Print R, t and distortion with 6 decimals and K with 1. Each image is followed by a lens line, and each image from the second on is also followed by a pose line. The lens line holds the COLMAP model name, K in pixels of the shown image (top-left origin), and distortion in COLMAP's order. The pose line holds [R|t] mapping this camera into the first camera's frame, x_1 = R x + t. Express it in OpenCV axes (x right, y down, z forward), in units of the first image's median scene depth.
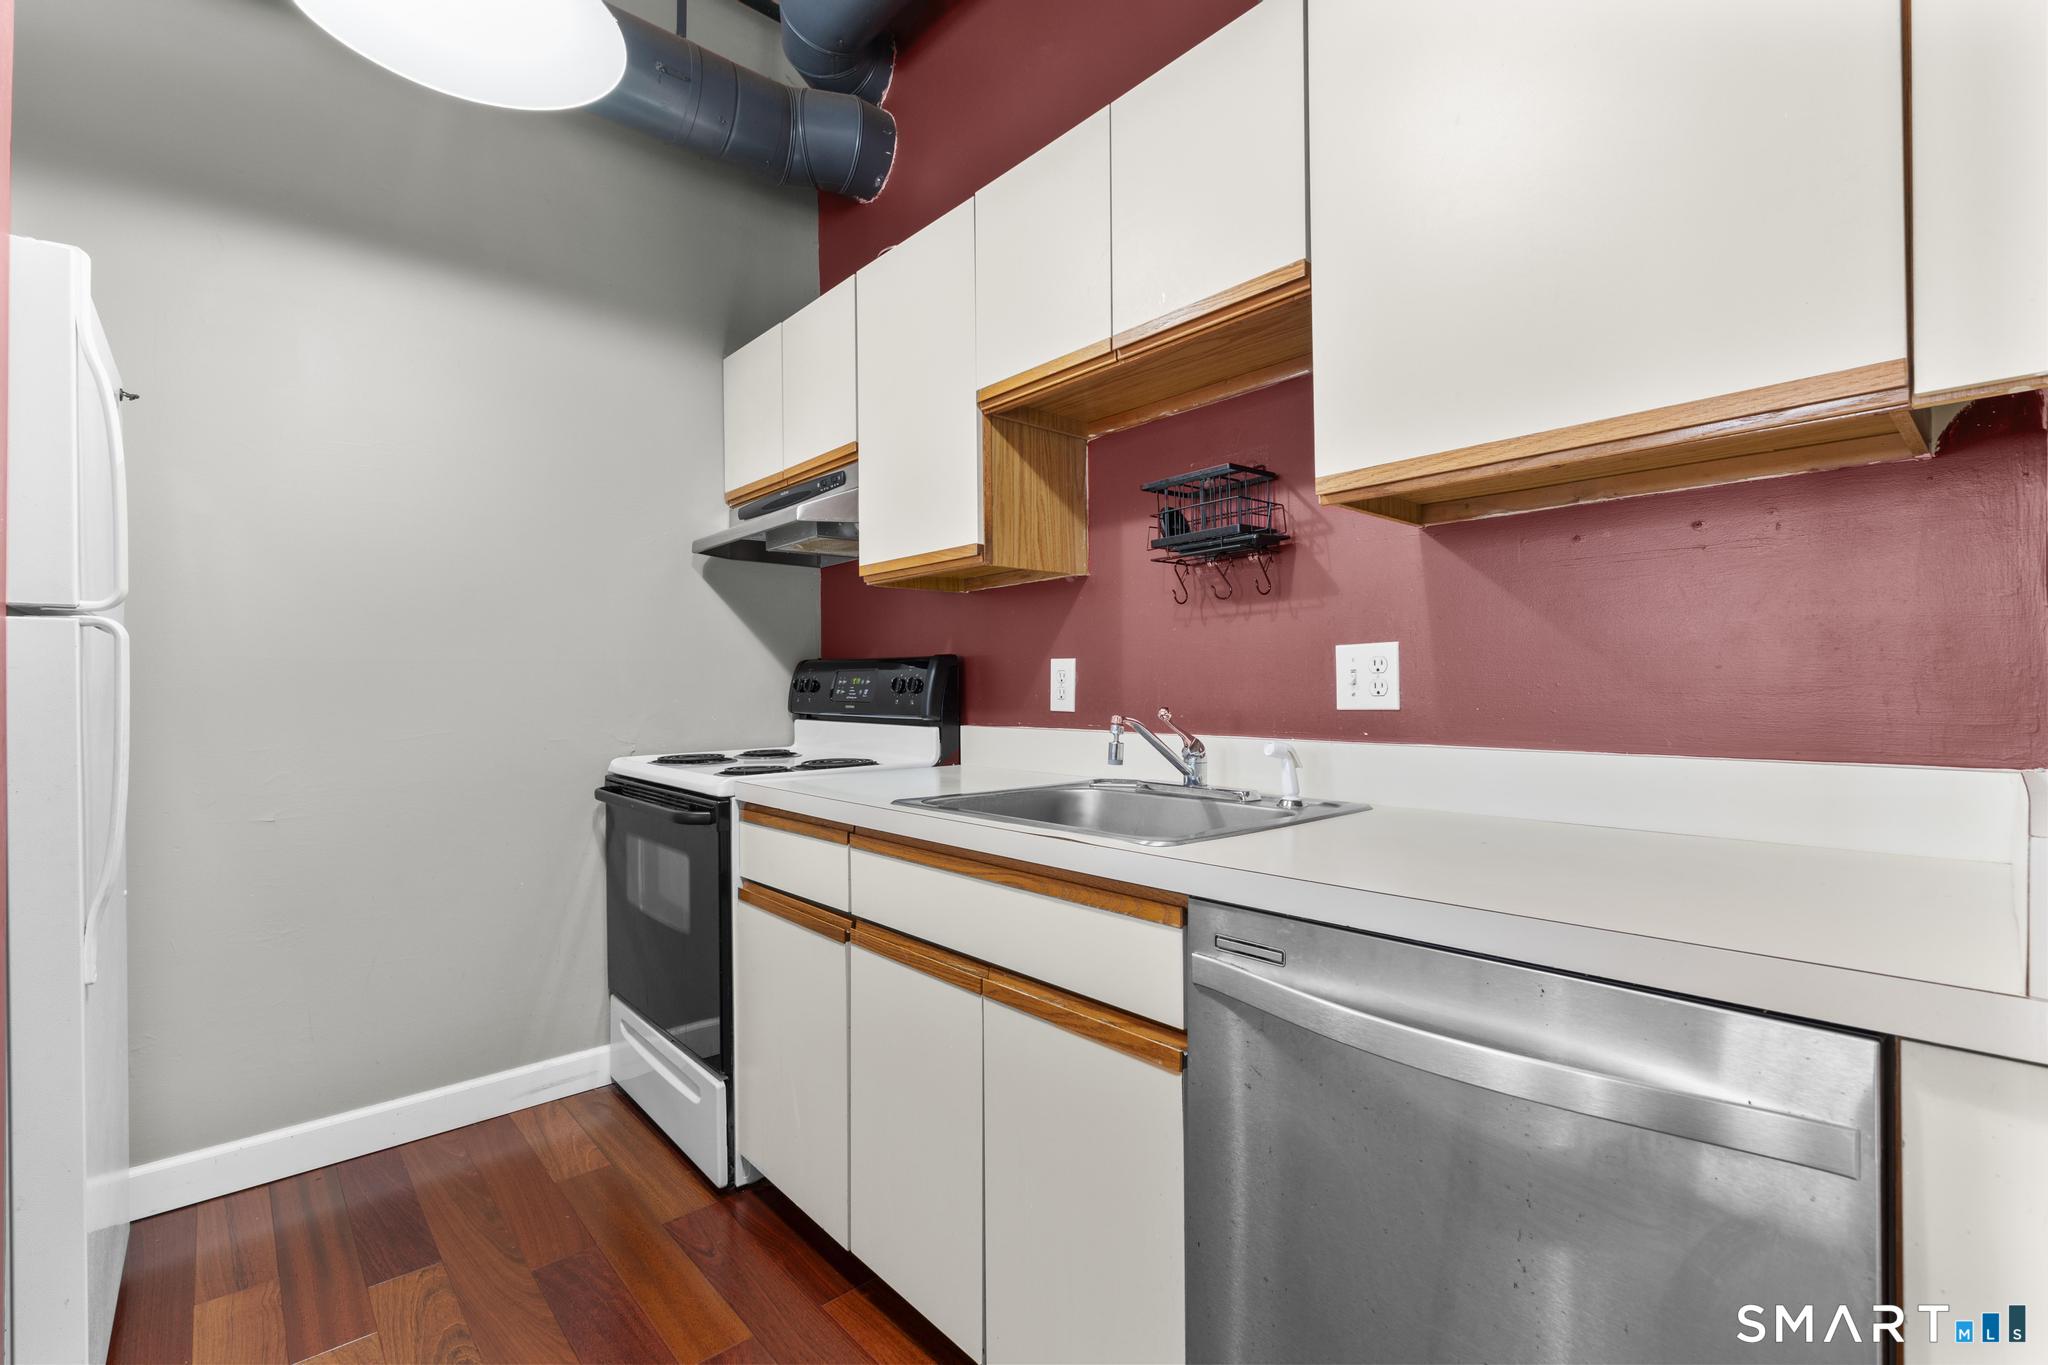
lens RADIAL K [[920.0, 0, 1024.0], [0, 920.0, 682.5], [0, 0, 1]] dist [-0.001894, 0.004241]
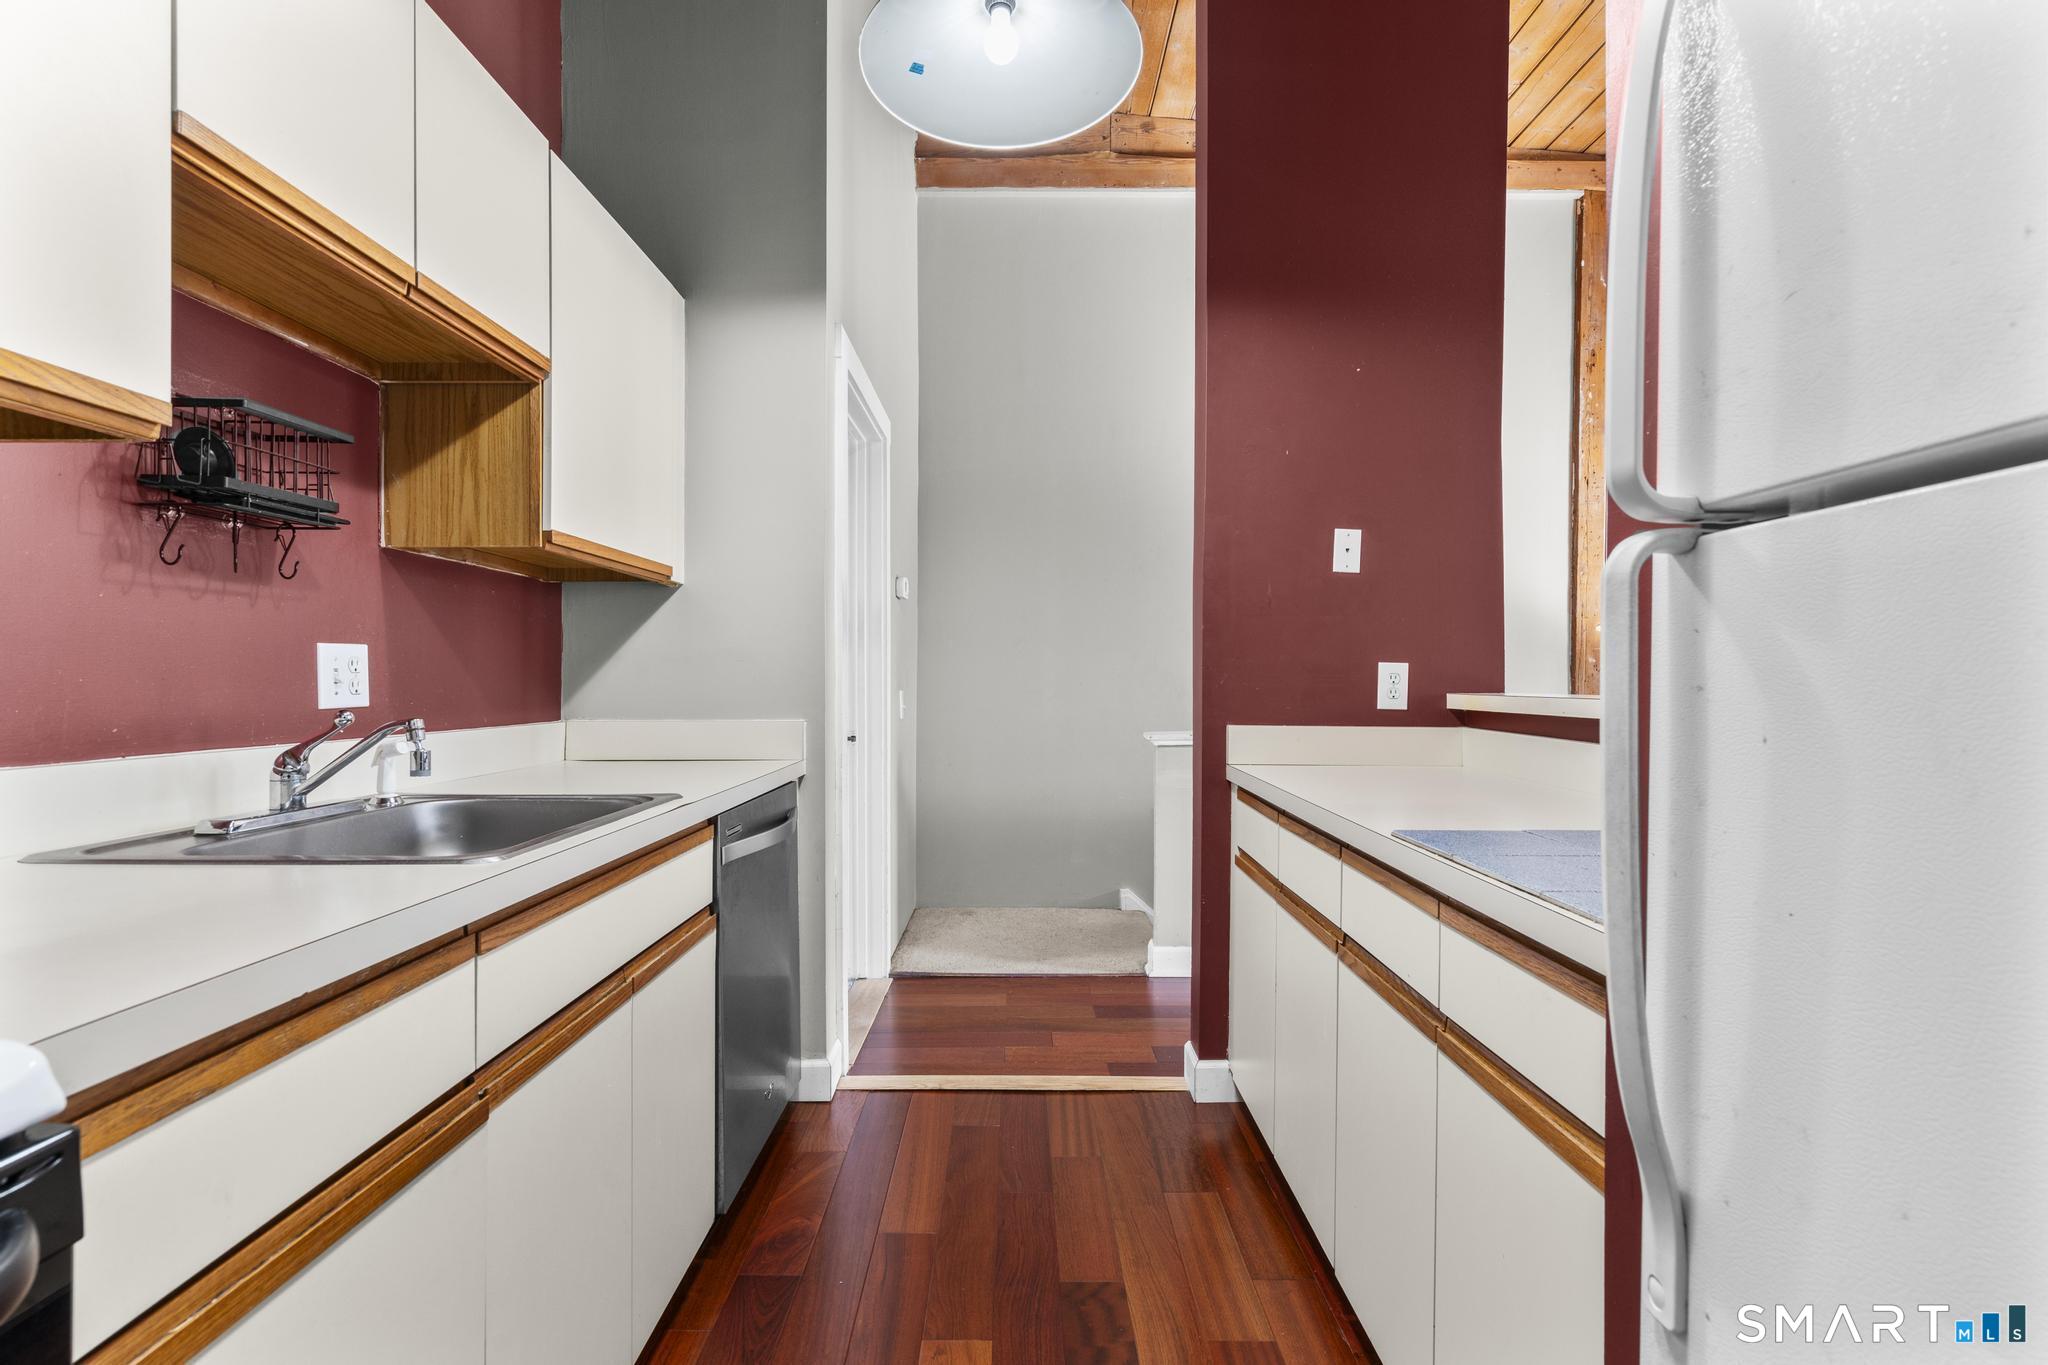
lens RADIAL K [[920.0, 0, 1024.0], [0, 920.0, 682.5], [0, 0, 1]] dist [-0.001894, 0.004241]
pose [[-0.751174, 0.004813, 0.660087, -0.849250], [0.001956, 0.999985, -0.005065, 0.007616], [-0.660101, -0.002514, -0.751172, 1.227084]]
